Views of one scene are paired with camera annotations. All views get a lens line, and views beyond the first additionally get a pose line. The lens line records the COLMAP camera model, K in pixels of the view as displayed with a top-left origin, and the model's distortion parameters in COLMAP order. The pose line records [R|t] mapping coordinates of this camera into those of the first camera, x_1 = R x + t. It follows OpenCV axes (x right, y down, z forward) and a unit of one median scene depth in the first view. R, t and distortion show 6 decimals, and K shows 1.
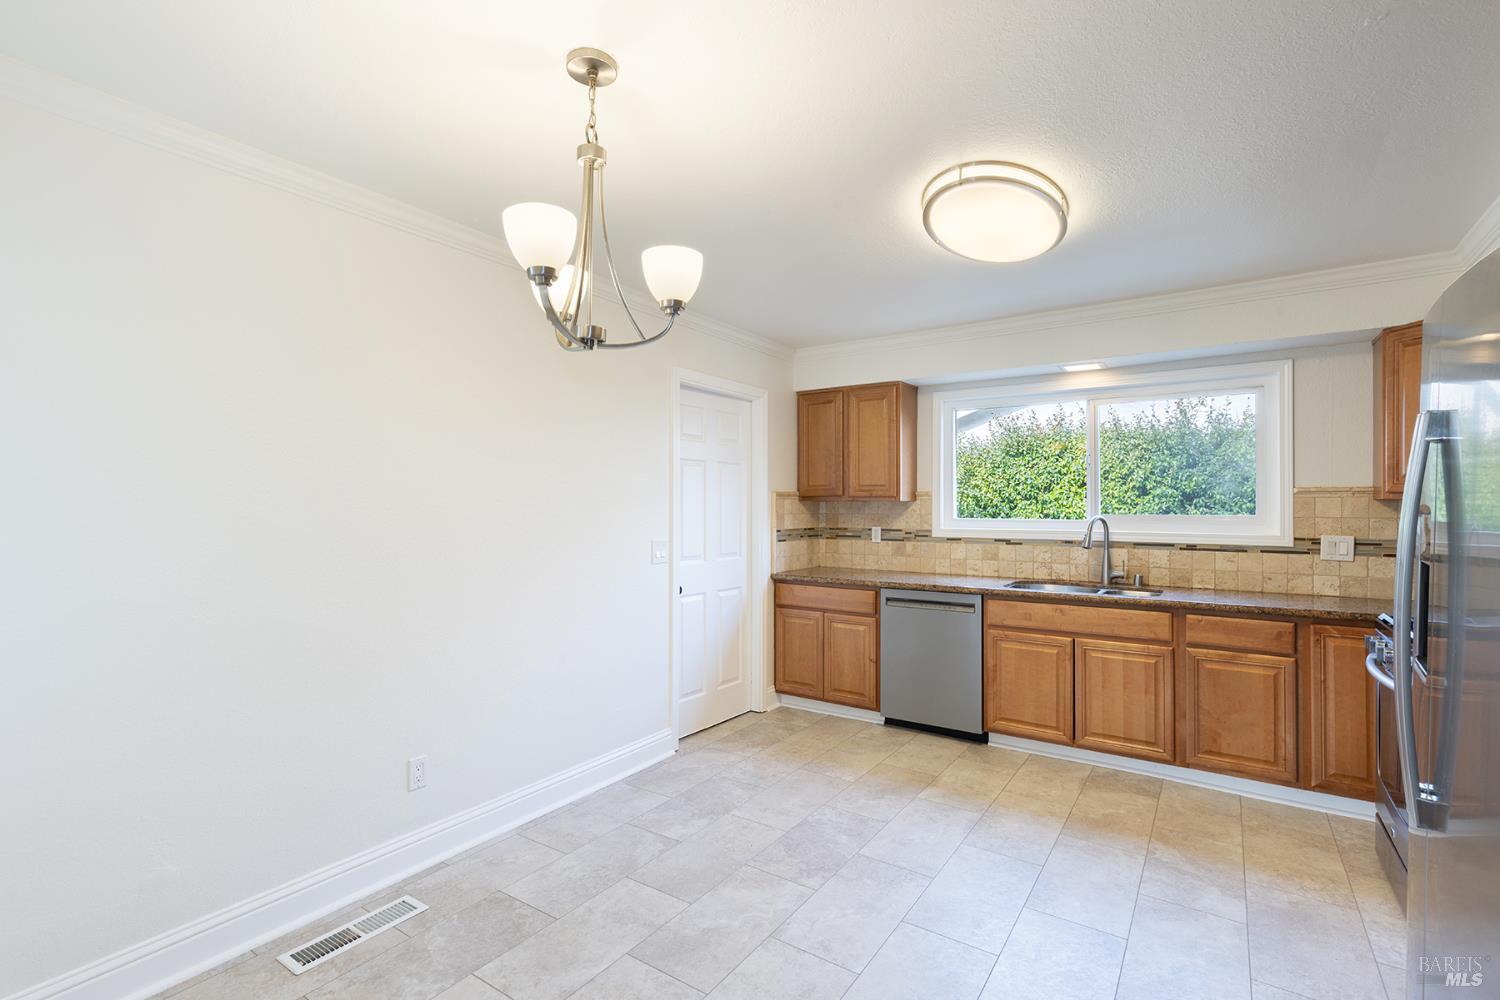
lens RADIAL K [[671.5, 0, 762.8], [0, 671.5, 503.7], [0, 0, 1]] dist [0.007383, -0.000201]
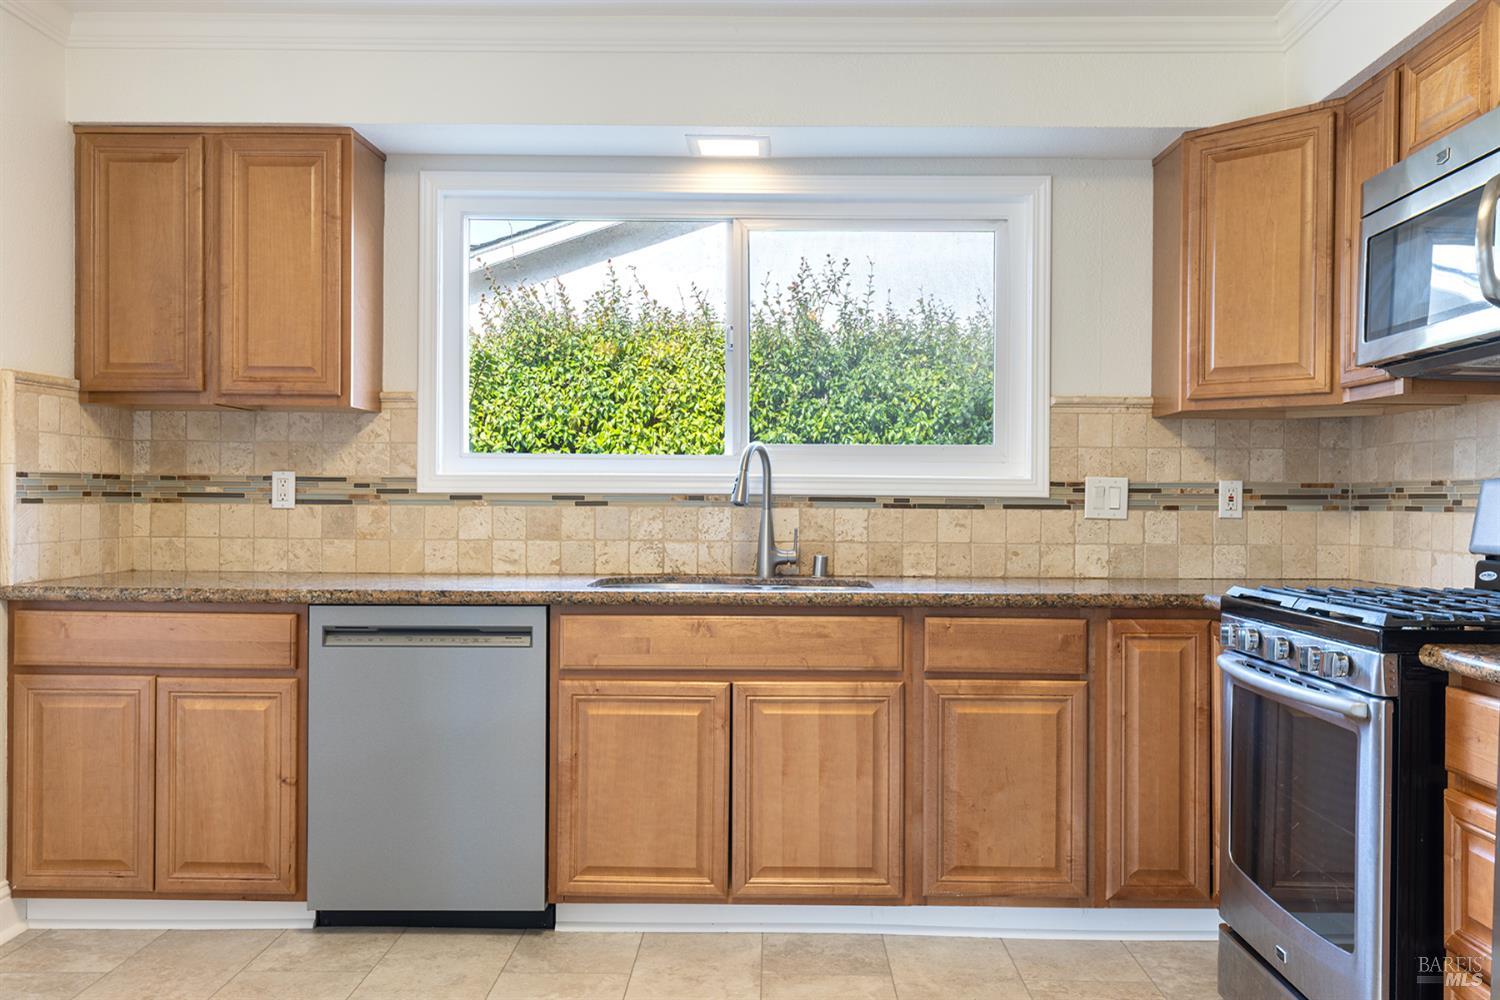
lens RADIAL K [[1251.6, 0, 747.6], [0, 1251.6, 504.0], [0, 0, 1]] dist [0.013967, -0.005714]
pose [[0.839148, 0.001642, 0.543901, -0.023235], [-0.008662, 0.999909, 0.010344, 0.056942], [-0.543835, -0.013392, 0.839086, 0.215774]]
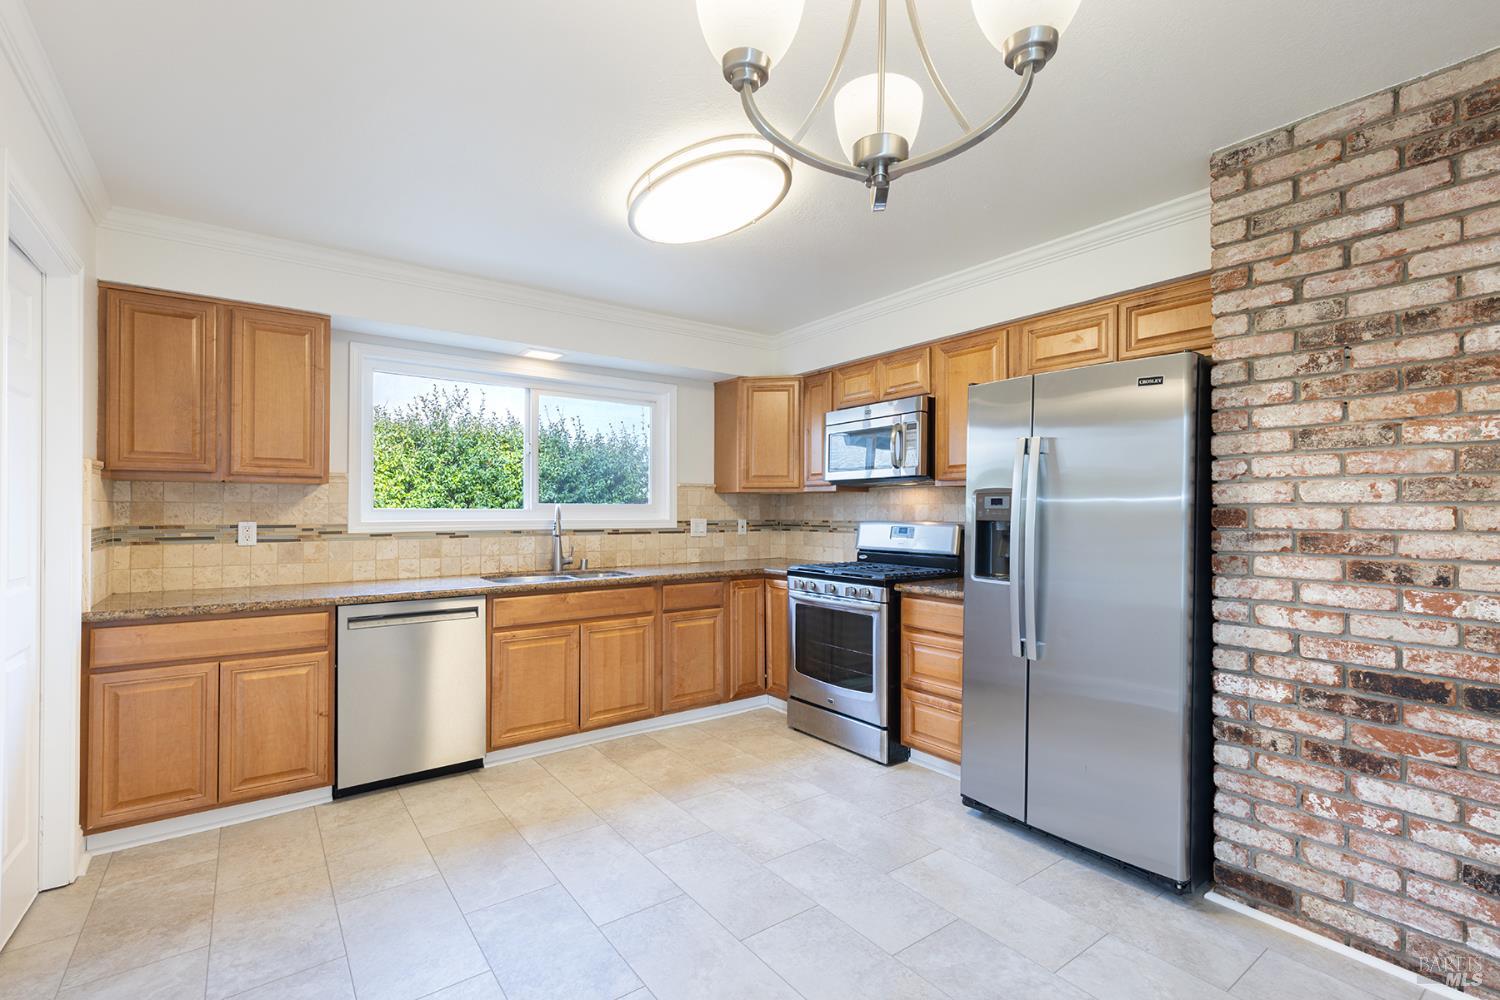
lens RADIAL K [[671.5, 0, 746.2], [0, 671.5, 506.8], [0, 0, 1]] dist [0.007383, -0.000201]
pose [[0.344331, 0.003894, 0.938840, -0.372372], [-0.004916, 0.999985, -0.002345, 0.023686], [-0.938835, -0.003808, 0.344345, 0.397739]]
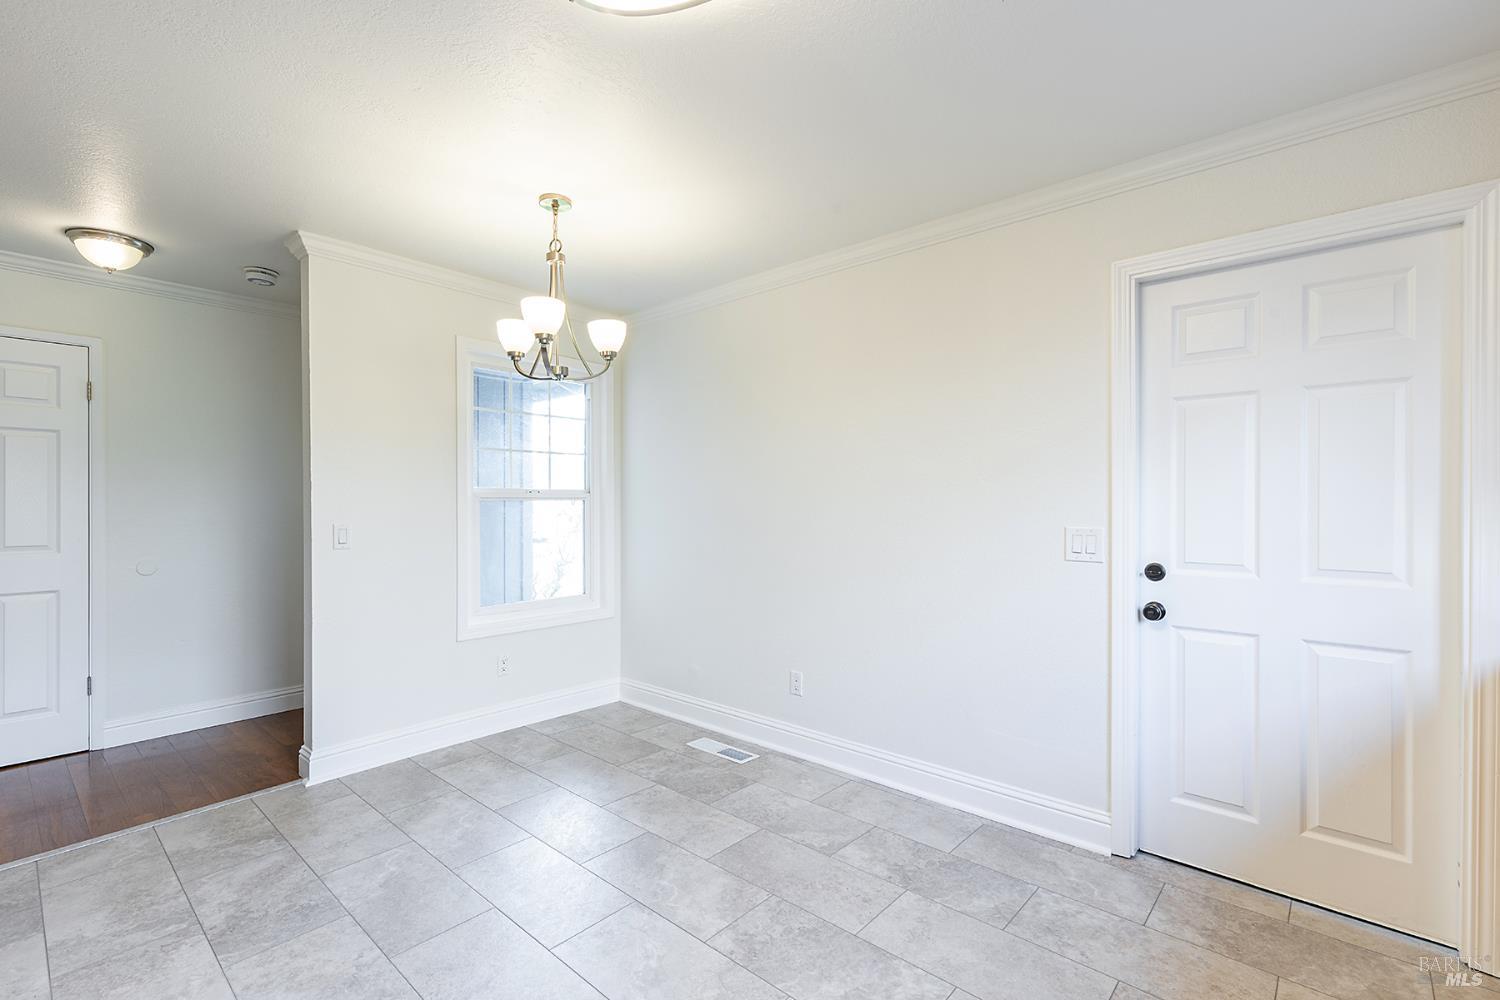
lens RADIAL K [[671.5, 0, 761.8], [0, 671.5, 505.7], [0, 0, 1]] dist [0.007383, -0.000201]
pose [[-0.117831, 0.005824, -0.993017, 0.550440], [0.002475, 0.999981, 0.005572, 0.025979], [0.993031, -0.001802, -0.117844, 0.730598]]
